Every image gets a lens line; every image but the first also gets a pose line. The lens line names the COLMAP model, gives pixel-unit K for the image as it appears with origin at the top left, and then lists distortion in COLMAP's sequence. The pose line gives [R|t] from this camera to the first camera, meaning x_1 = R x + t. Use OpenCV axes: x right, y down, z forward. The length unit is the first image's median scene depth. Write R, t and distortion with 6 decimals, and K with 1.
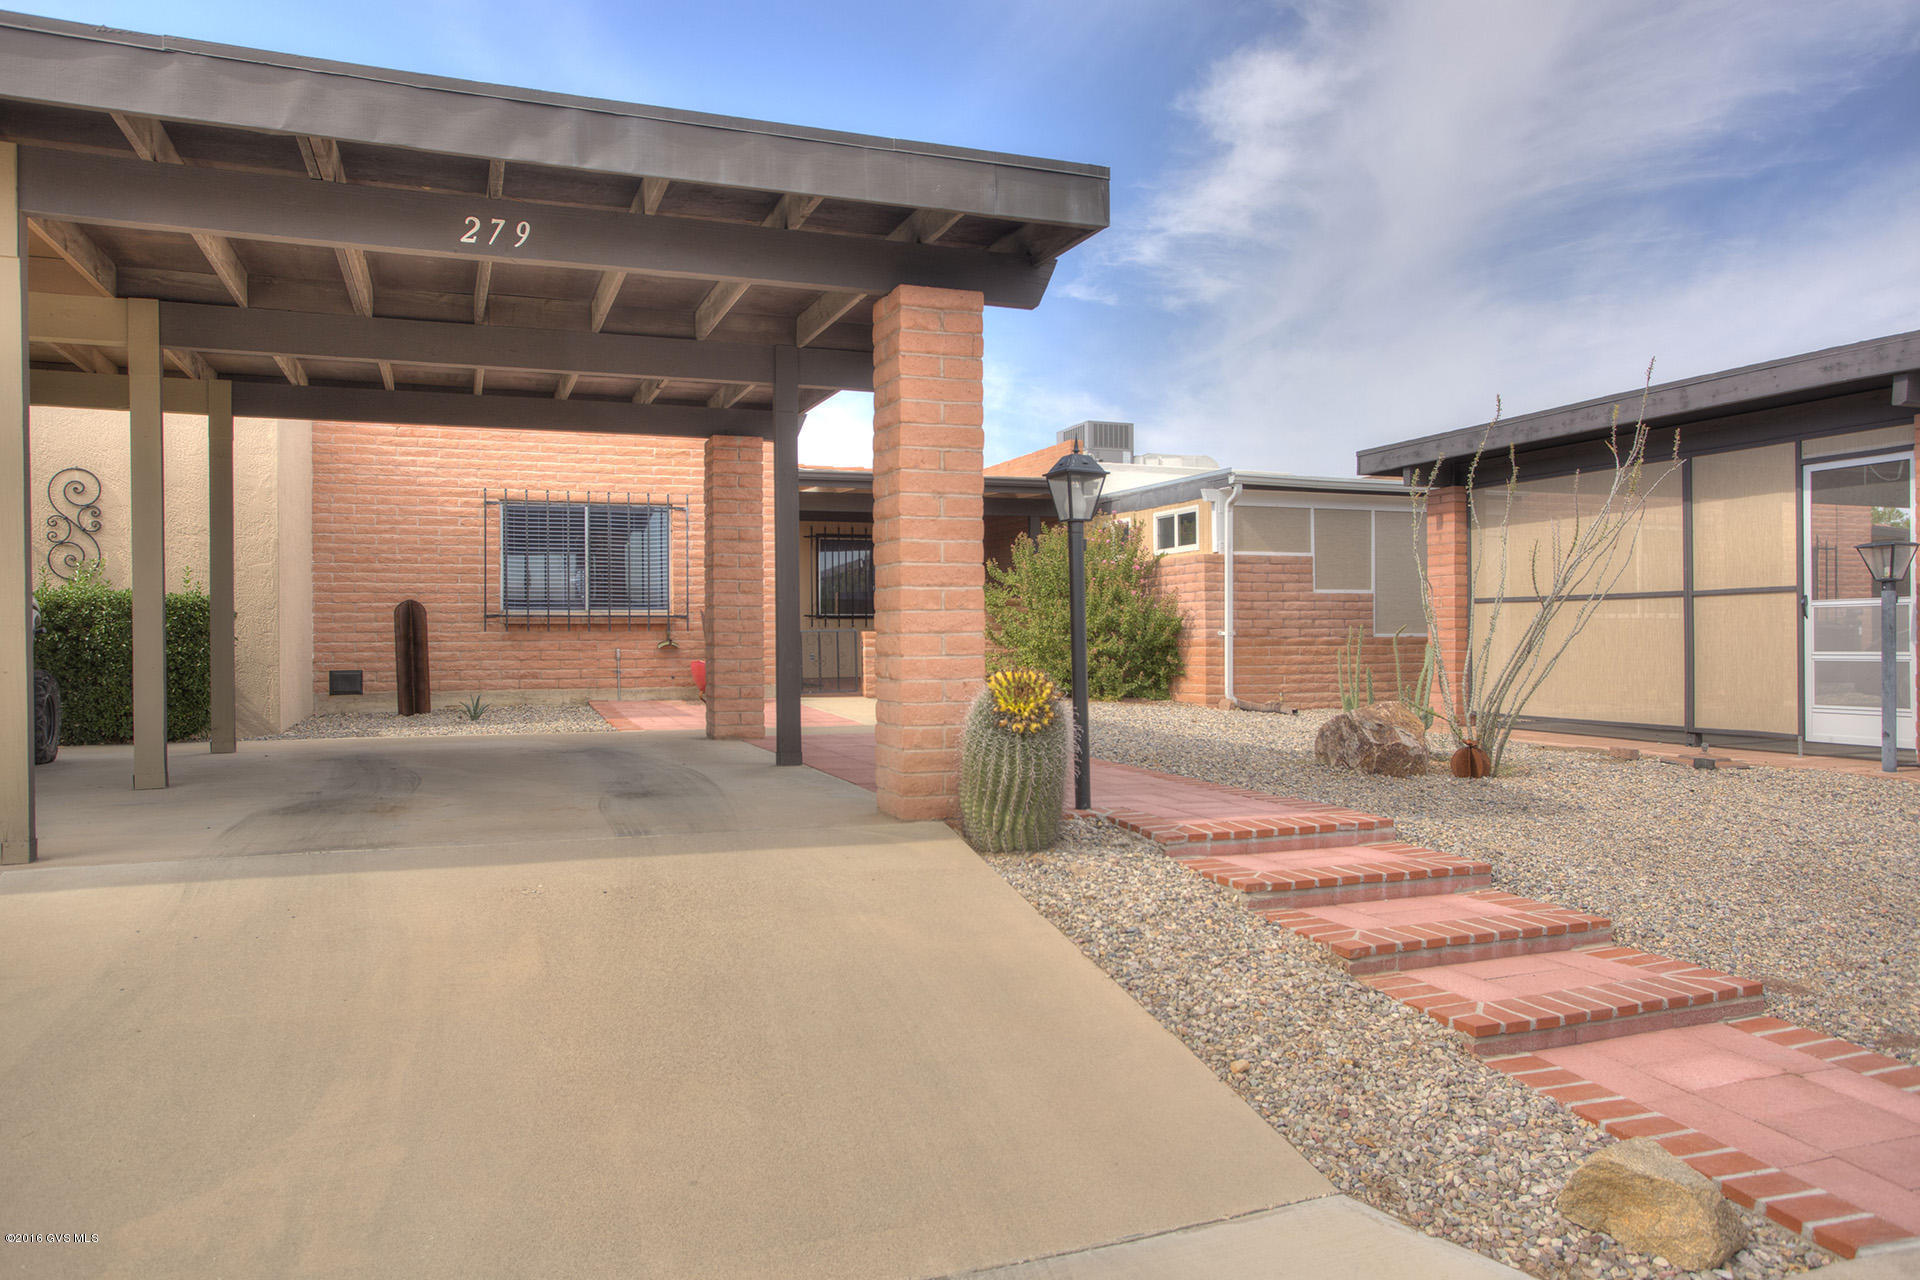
lens RADIAL K [[1329.9, 0, 960.0], [0, 1329.9, 640.0], [0, 0, 1]] dist [-0.002697, -0.000584]
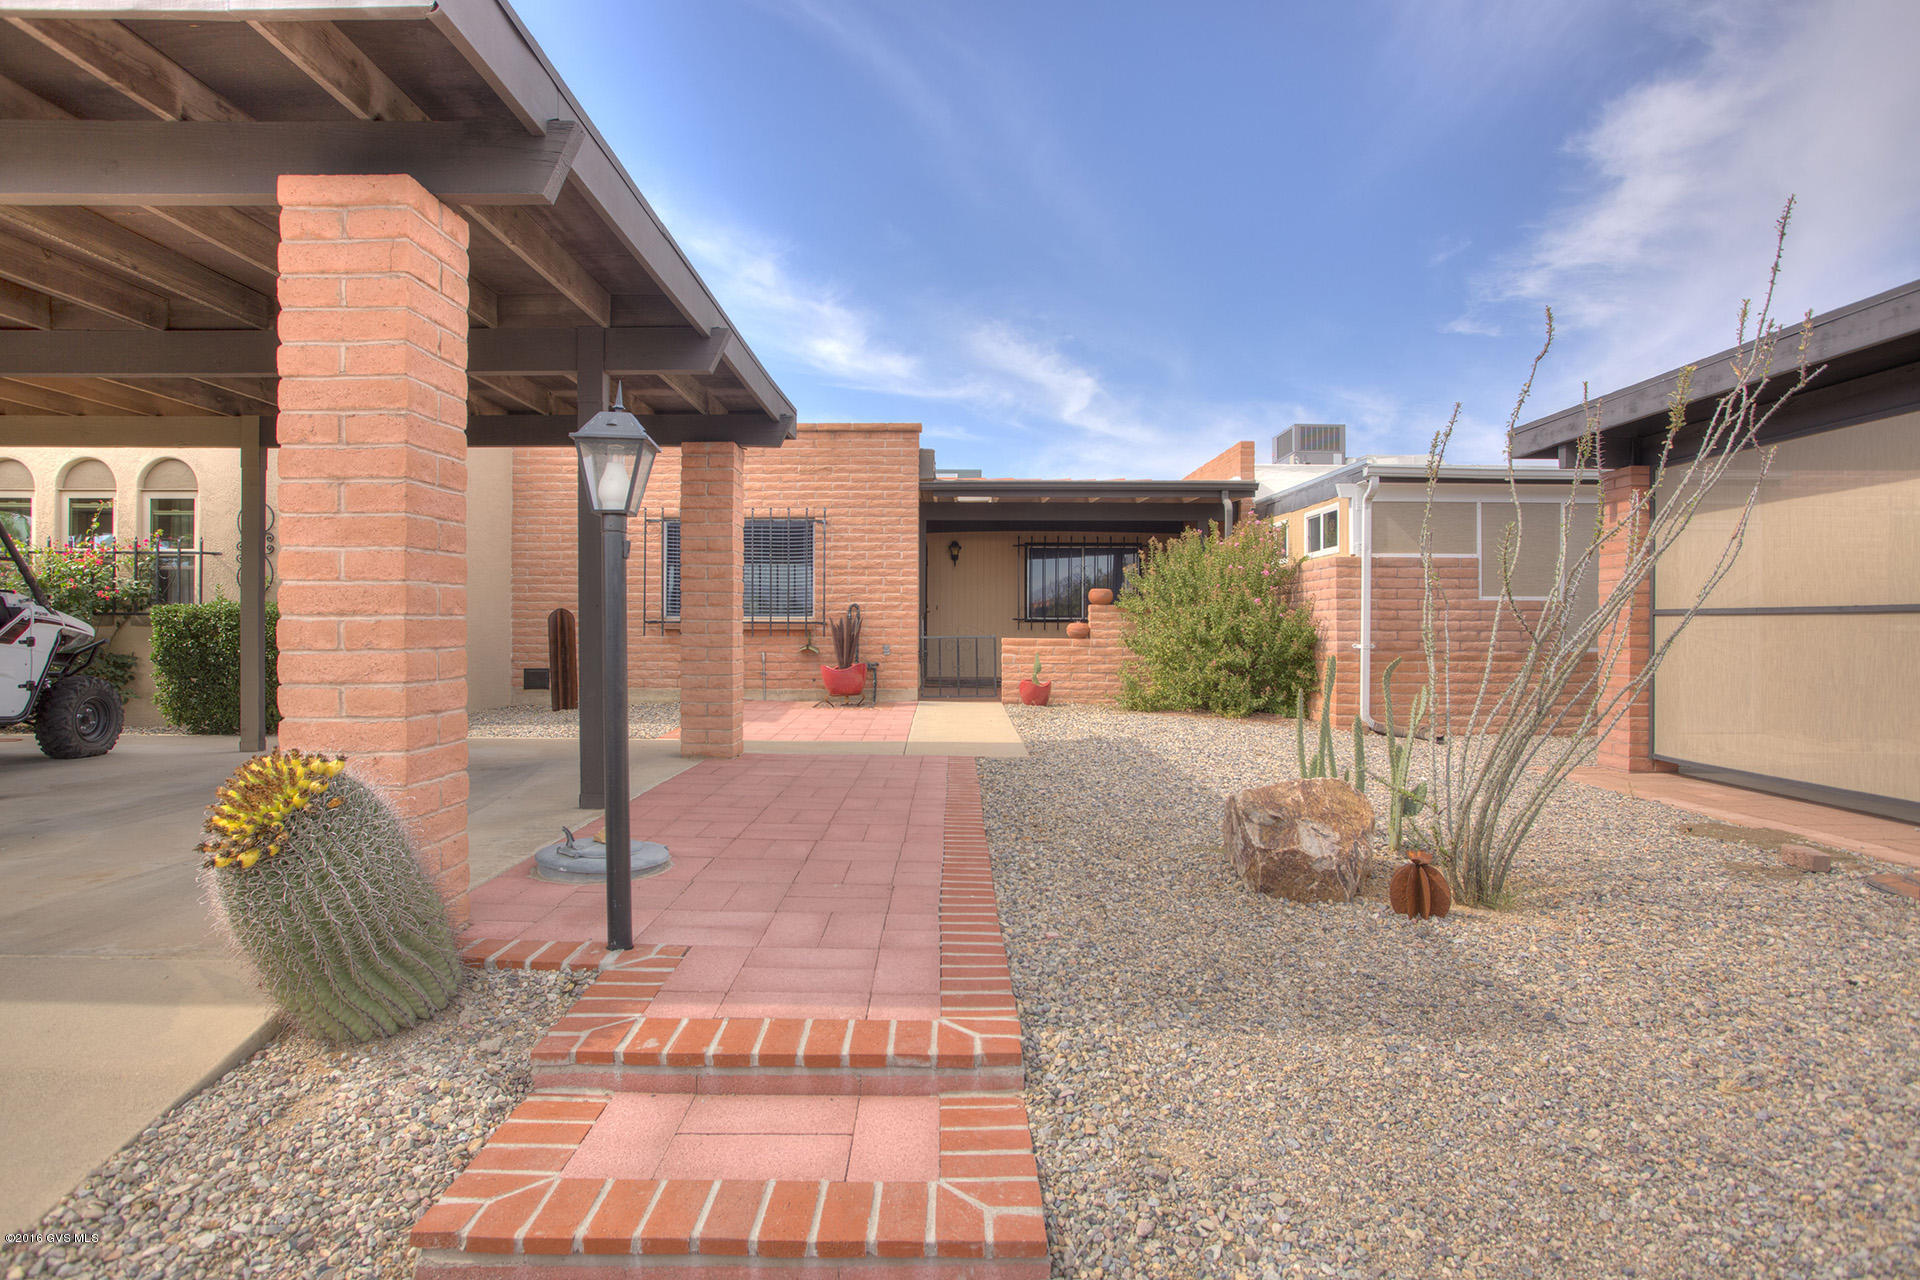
lens RADIAL K [[1043.6, 0, 956.8], [0, 1043.6, 670.5], [0, 0, 1]] dist [-0.035074, 0.029113]
pose [[0.935743, 0.023439, -0.351904, 0.192434], [-0.009083, 0.999060, 0.042391, -0.016138], [0.352567, -0.036471, 0.935076, 0.258645]]
